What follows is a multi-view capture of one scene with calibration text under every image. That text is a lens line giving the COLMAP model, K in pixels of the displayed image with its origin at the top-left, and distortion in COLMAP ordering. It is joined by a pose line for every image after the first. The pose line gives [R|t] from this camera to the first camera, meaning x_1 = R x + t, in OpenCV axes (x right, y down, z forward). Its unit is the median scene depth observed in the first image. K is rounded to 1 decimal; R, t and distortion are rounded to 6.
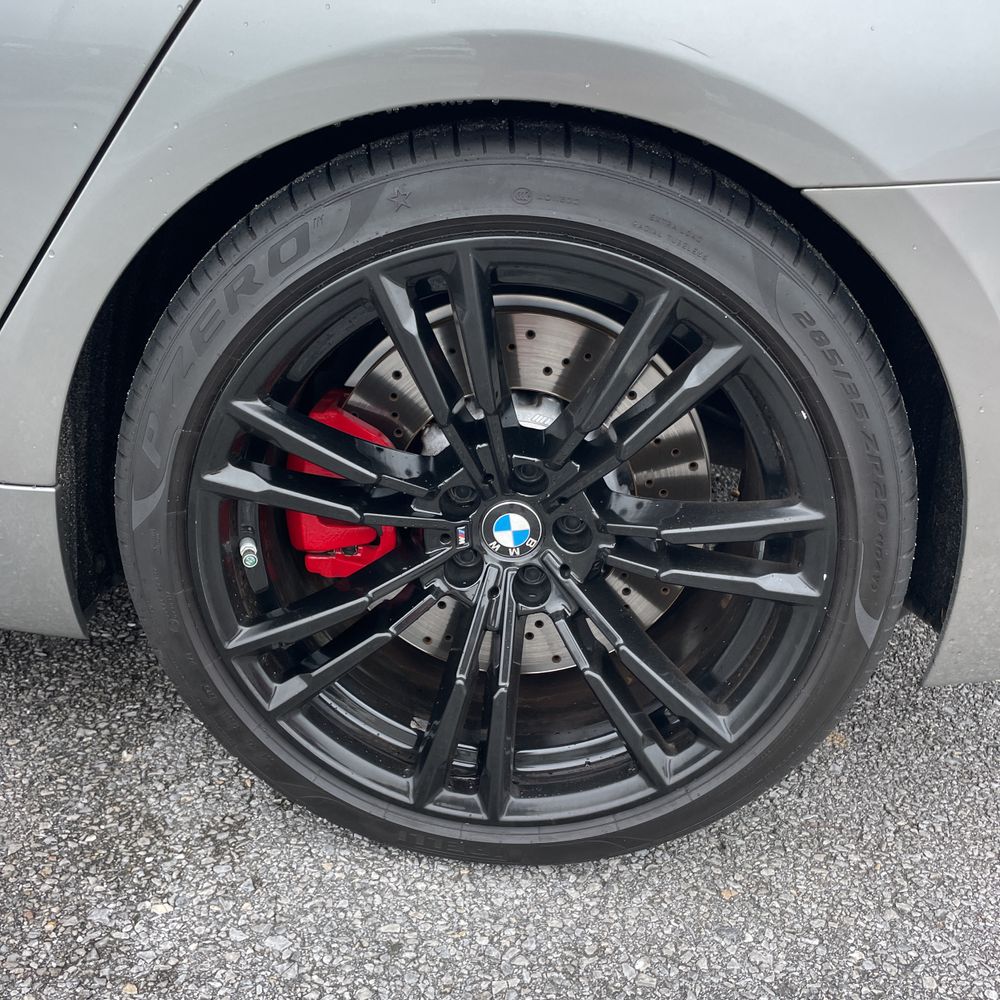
lens RADIAL K [[1022.3, 0, 514.9], [0, 1022.3, 500.2], [0, 0, 1]] dist [0.097510, -0.124933]
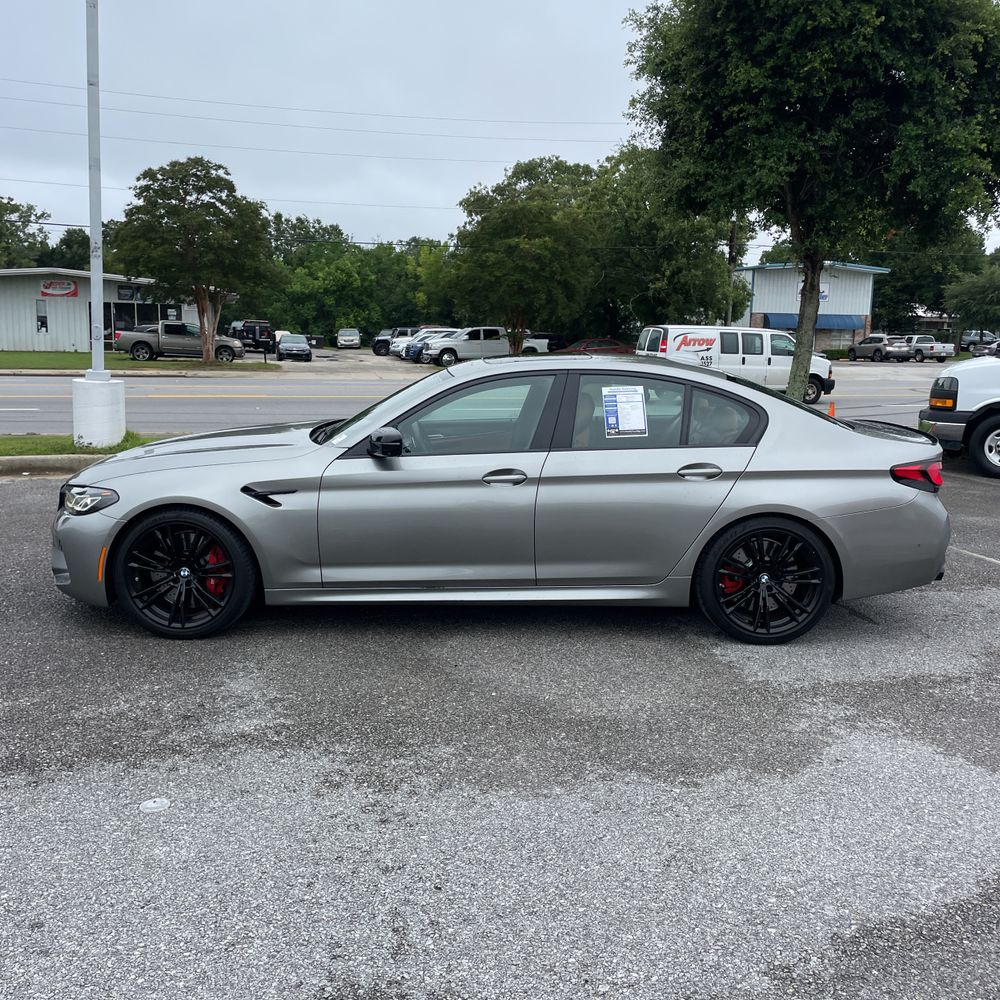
lens RADIAL K [[1022.3, 0, 514.9], [0, 1022.3, 500.2], [0, 0, 1]] dist [0.097510, -0.124933]
pose [[0.994189, -0.092094, 0.055739, -1.571282], [0.102822, 0.965704, -0.238417, 0.782364], [-0.031870, 0.242763, 0.969562, -4.339327]]
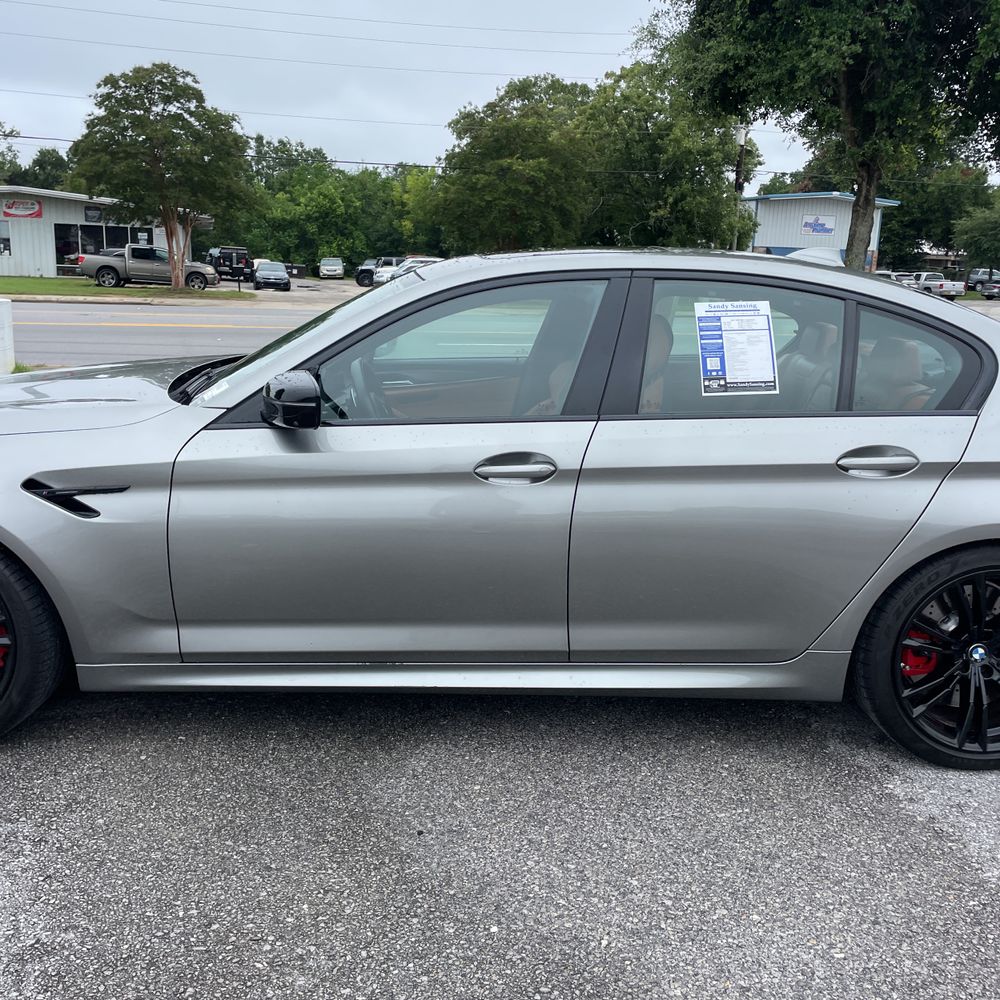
lens RADIAL K [[1014.2, 0, 500.0], [0, 1014.2, 500.0], [0, 0, 1]] dist [0.080366, -0.093511]
pose [[0.995416, -0.081784, 0.049581, -1.510362], [0.089371, 0.980011, -0.177738, -0.002163], [-0.034053, 0.181354, 0.982828, -2.032781]]
